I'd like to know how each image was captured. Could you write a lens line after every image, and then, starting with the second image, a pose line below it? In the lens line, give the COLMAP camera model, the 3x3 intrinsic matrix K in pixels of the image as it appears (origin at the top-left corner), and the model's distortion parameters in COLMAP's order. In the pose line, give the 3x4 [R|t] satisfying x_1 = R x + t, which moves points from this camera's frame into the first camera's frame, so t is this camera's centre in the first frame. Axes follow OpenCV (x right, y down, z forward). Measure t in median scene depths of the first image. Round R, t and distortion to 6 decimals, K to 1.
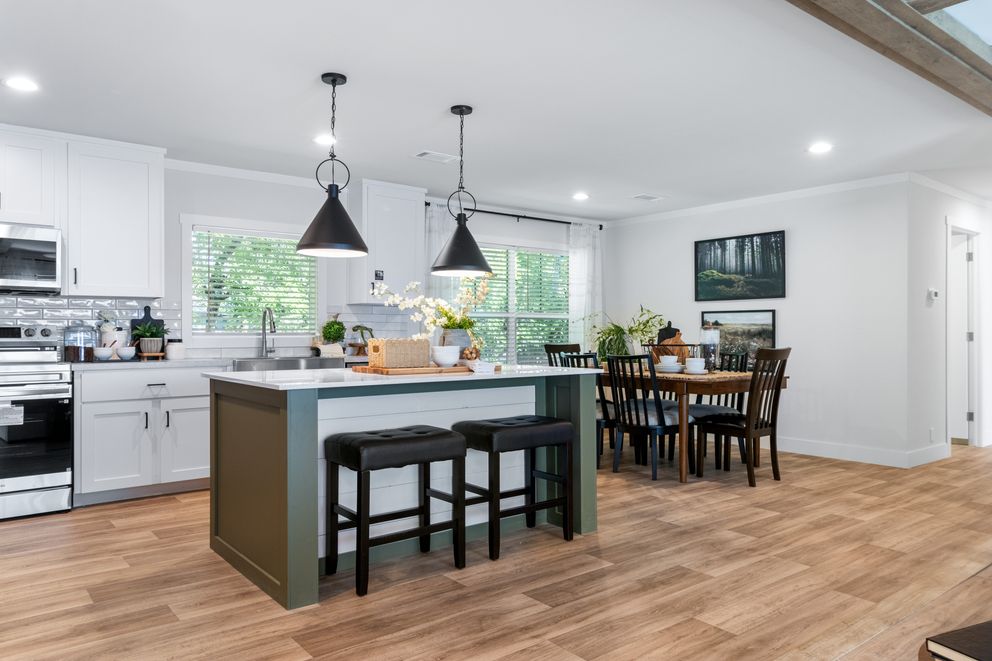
lens RADIAL K [[687.1, 0, 494.0], [0, 687.1, 328.6], [0, 0, 1]] dist [0.005750, 0.000431]
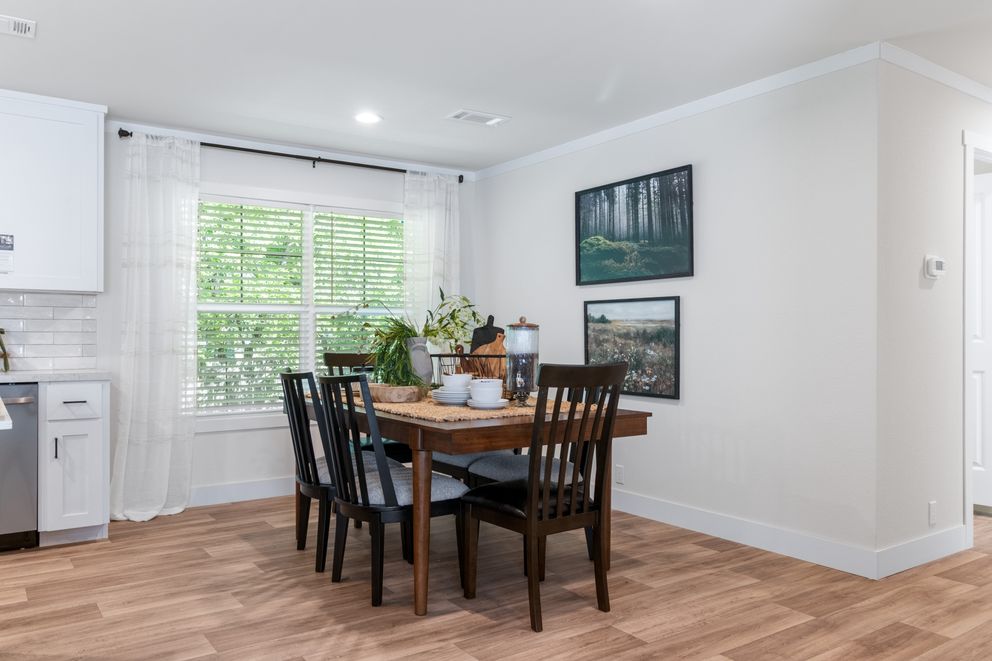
lens RADIAL K [[748.6, 0, 493.1], [0, 748.6, 331.4], [0, 0, 1]] dist [0.000745, 0.004726]
pose [[0.997839, -0.002658, -0.065648, 0.378549], [0.002672, 0.999996, 0.000114, 0.004087], [0.065647, -0.000289, 0.997843, 0.432178]]
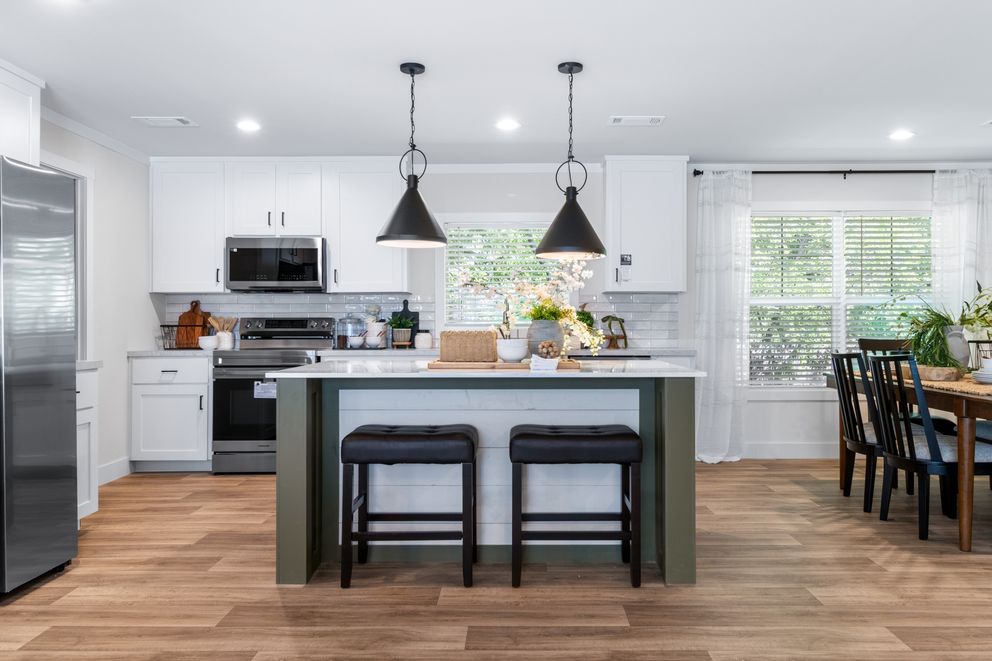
lens RADIAL K [[739.5, 0, 516.5], [0, 739.5, 321.7], [0, 0, 1]] dist [0.001768, 0.002582]
pose [[0.783076, -0.003081, -0.621919, 0.388923], [0.005239, 0.999985, 0.001642, 0.001113], [0.621904, -0.004544, 0.783080, 0.183288]]
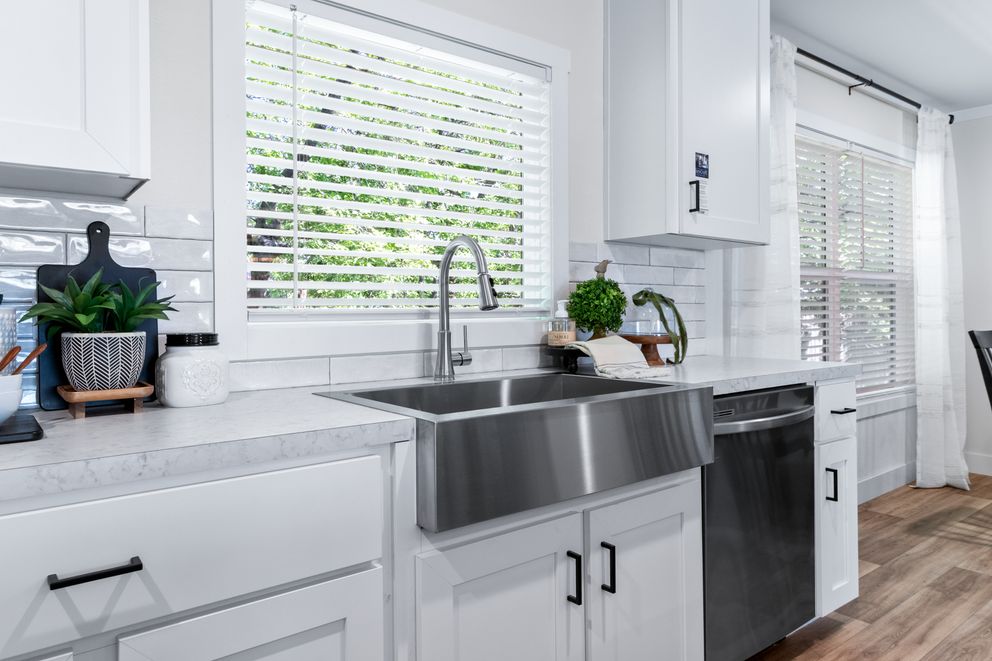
lens RADIAL K [[646.8, 0, 495.4], [0, 646.8, 310.7], [0, 0, 1]] dist [0.001400, -0.000185]
pose [[0.999934, -0.004909, -0.010344, -0.342178], [0.005015, 0.999935, 0.010265, 0.003371], [0.010293, -0.010316, 0.999894, 0.748413]]
